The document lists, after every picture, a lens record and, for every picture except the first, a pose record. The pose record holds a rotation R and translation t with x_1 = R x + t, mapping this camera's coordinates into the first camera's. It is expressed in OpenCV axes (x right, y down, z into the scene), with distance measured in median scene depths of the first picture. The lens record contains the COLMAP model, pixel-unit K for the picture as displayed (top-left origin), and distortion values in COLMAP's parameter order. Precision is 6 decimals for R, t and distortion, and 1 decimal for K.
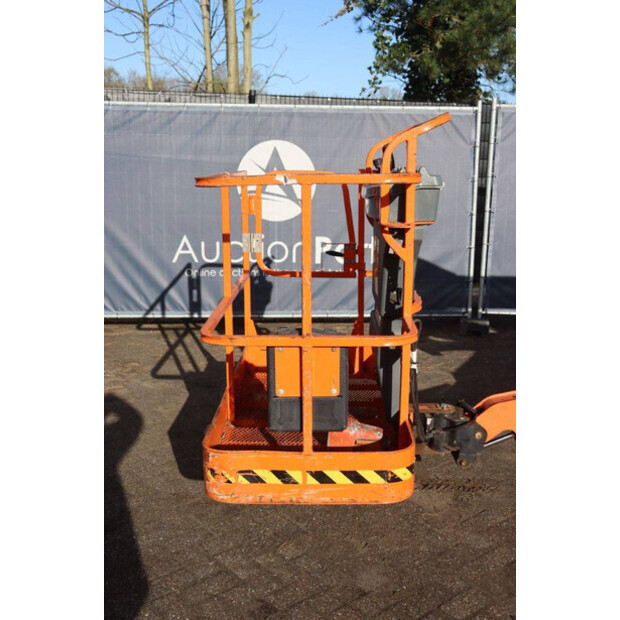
lens RADIAL K [[713.9, 0, 310.3], [0, 713.9, 330.8], [0, 0, 1]] dist [-0.001807, 0.000000]
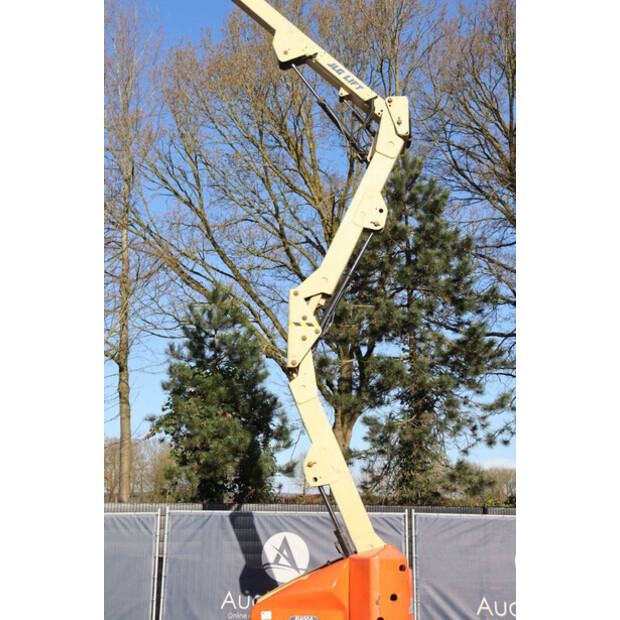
lens RADIAL K [[895.8, 0, 294.8], [0, 895.8, 308.6], [0, 0, 1]] dist [0.126284, 0.000000]
pose [[0.999186, -0.021481, -0.034134, 0.641922], [0.003442, 0.888684, -0.458506, 0.245887], [0.040184, 0.458016, 0.888035, -1.125168]]
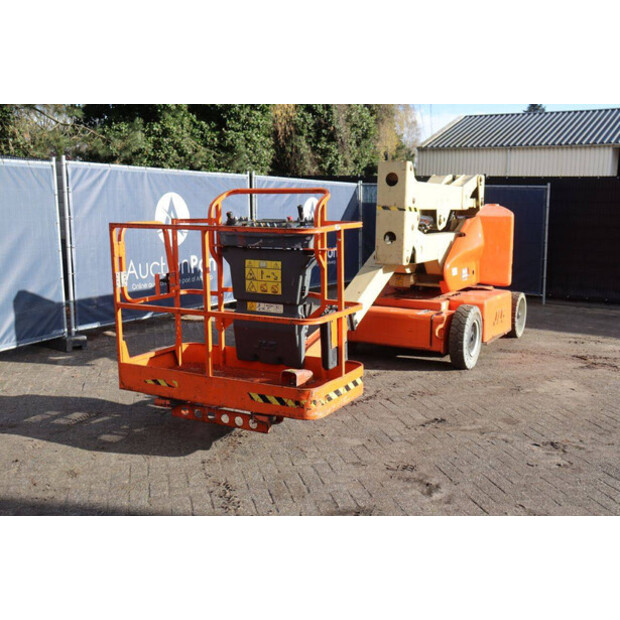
lens RADIAL K [[713.9, 0, 324.7], [0, 713.9, 327.6], [0, 0, 1]] dist [-0.001807, 0.000000]
pose [[0.454966, -0.167739, 0.874568, -0.646225], [0.205598, 0.975352, 0.080114, -0.042171], [-0.866450, 0.143360, 0.478238, 0.063559]]
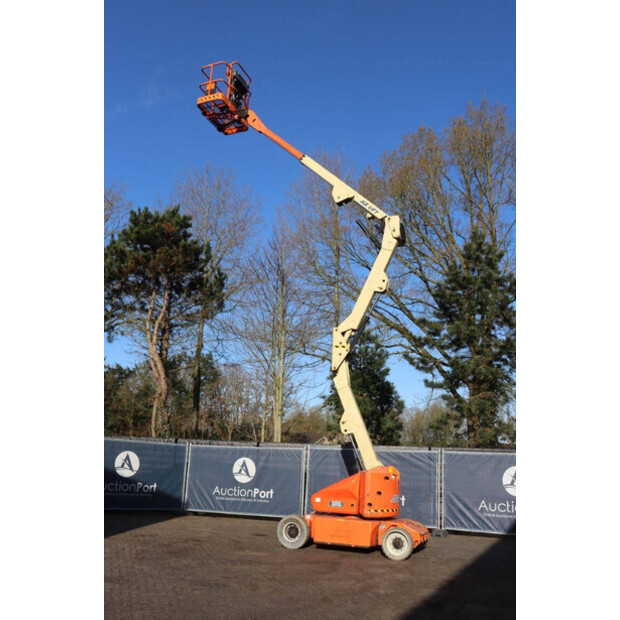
lens RADIAL K [[586.3, 0, 298.7], [0, 586.3, 314.1], [0, 0, 1]] dist [-0.064570, 0.000000]
pose [[0.922402, -0.078567, -0.378156, 1.221859], [-0.110717, 0.884215, -0.453768, 0.332270], [0.370022, 0.460425, 0.806903, -1.346460]]
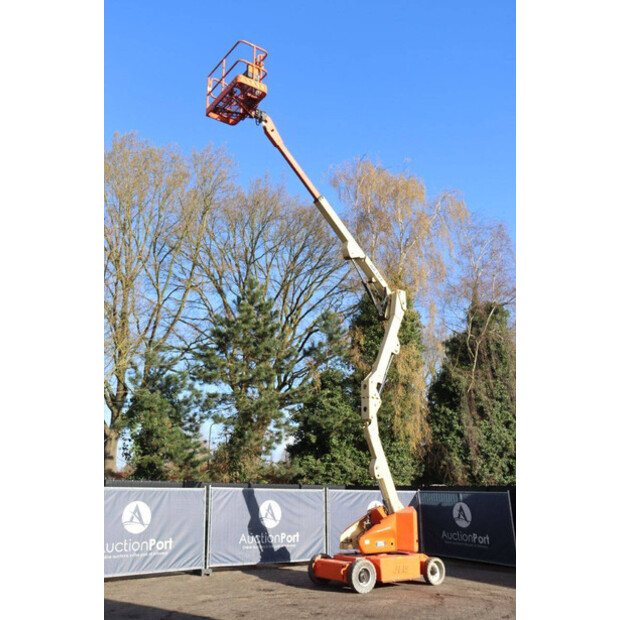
lens RADIAL K [[604.7, 0, 310.0], [0, 604.7, 312.7], [0, 0, 1]] dist [-0.050255, 0.000000]
pose [[0.802308, 0.157108, 0.575863, -0.904024], [0.150023, 0.880700, -0.449289, 0.205260], [-0.577749, 0.446861, 0.683023, -1.171607]]
